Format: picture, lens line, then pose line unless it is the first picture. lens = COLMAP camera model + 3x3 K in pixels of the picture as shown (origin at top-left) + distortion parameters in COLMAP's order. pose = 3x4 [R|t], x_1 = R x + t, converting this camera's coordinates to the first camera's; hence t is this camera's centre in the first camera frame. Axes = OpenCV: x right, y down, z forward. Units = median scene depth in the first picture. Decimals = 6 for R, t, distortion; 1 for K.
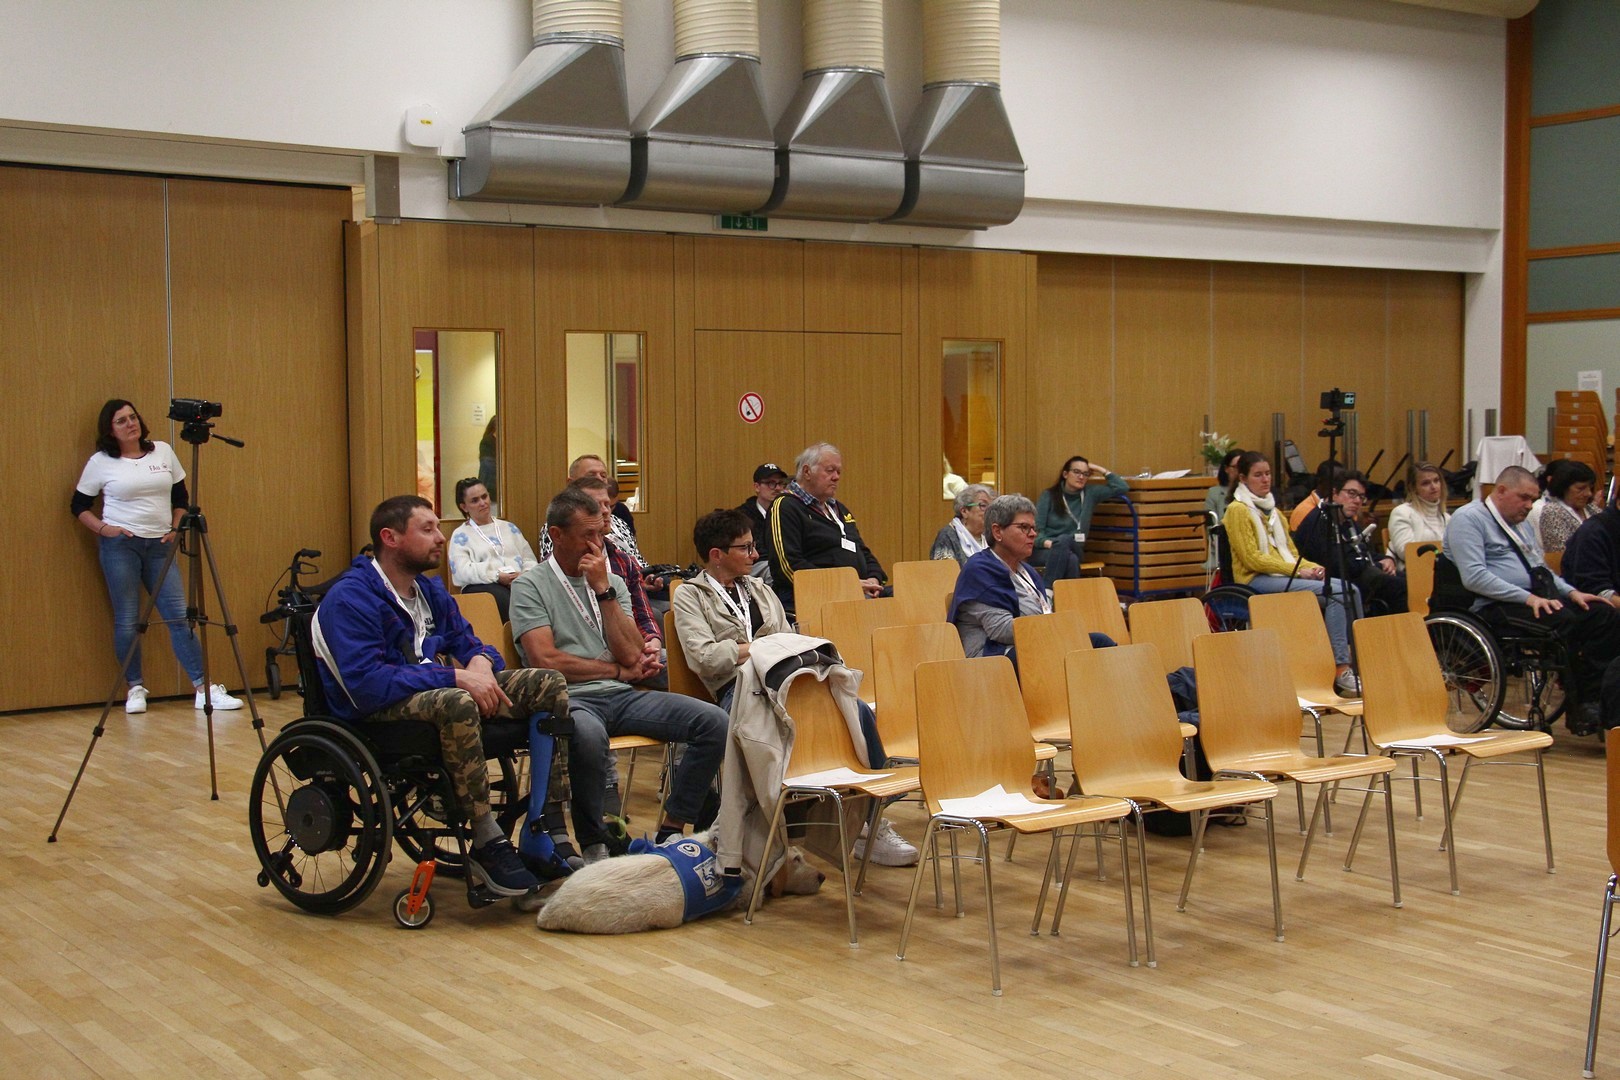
lens RADIAL K [[2060.6, 0, 824.7], [0, 2060.6, 545.6], [0, 0, 1]] dist [-0.040129, 0.406275]
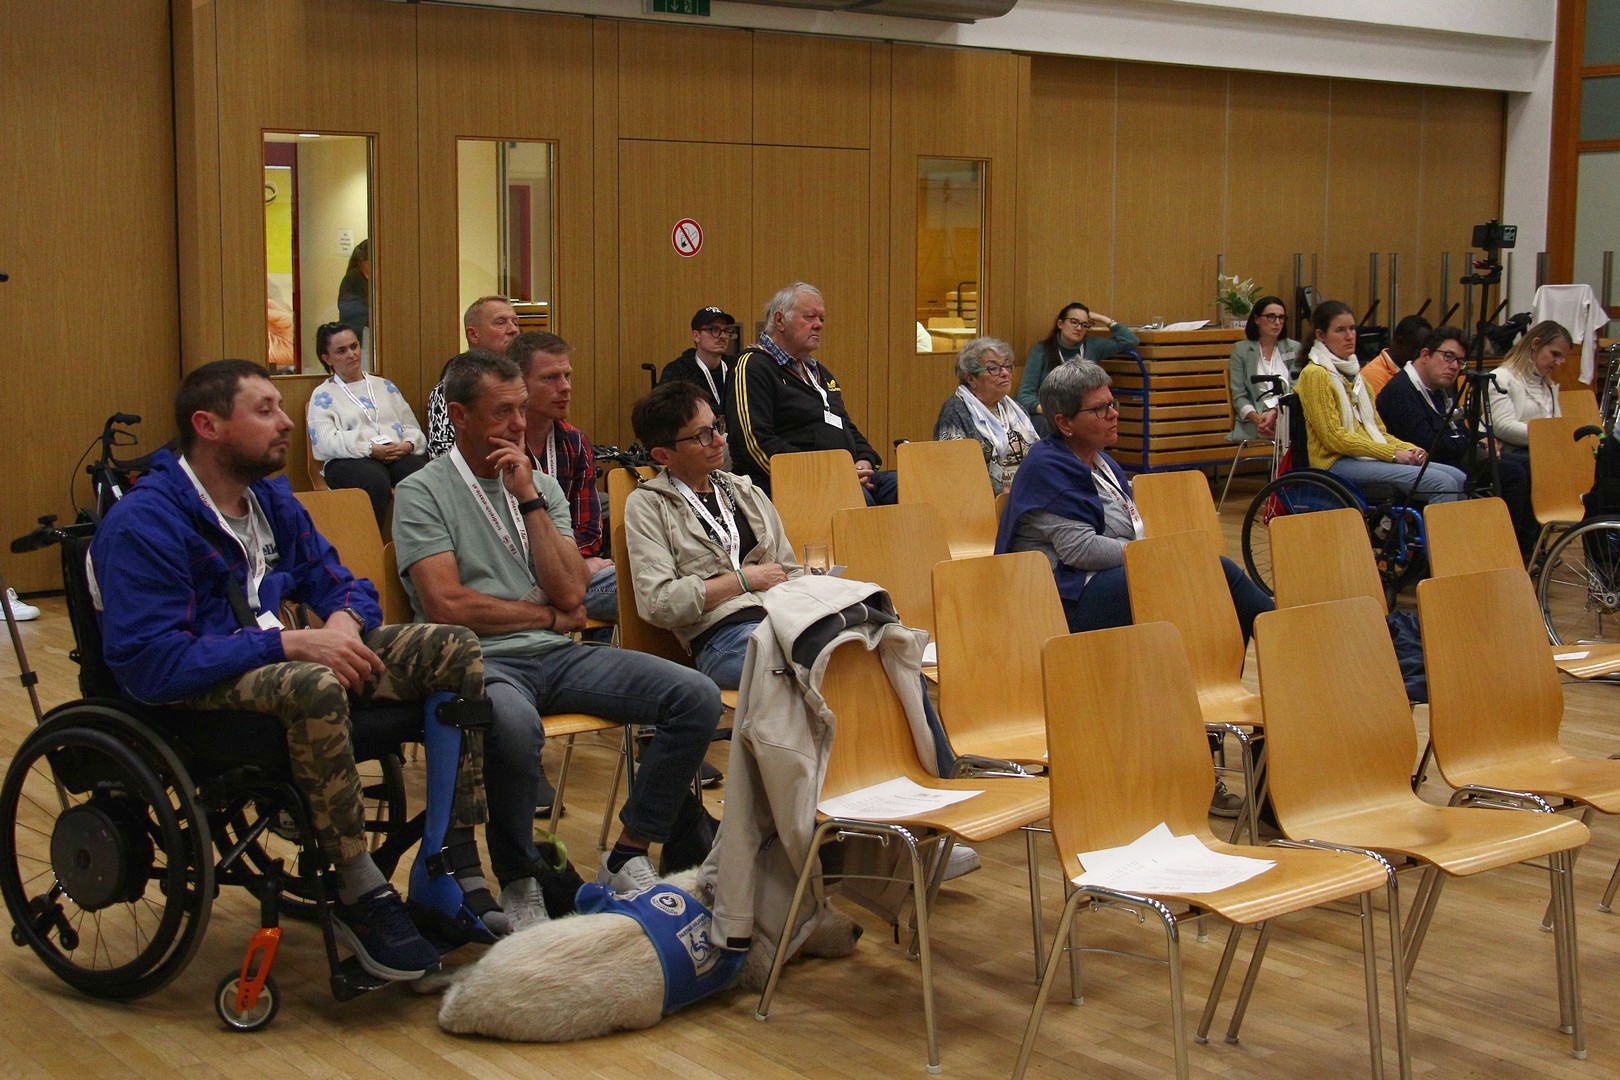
lens RADIAL K [[2127.0, 0, 810.6], [0, 2127.0, 487.7], [0, 0, 1]] dist [-0.067472, 0.286213]
pose [[0.998746, 0.007169, 0.049555, -0.048659], [-0.009513, 0.998838, 0.047239, -0.015773], [-0.049159, -0.047651, 0.997654, 0.286879]]
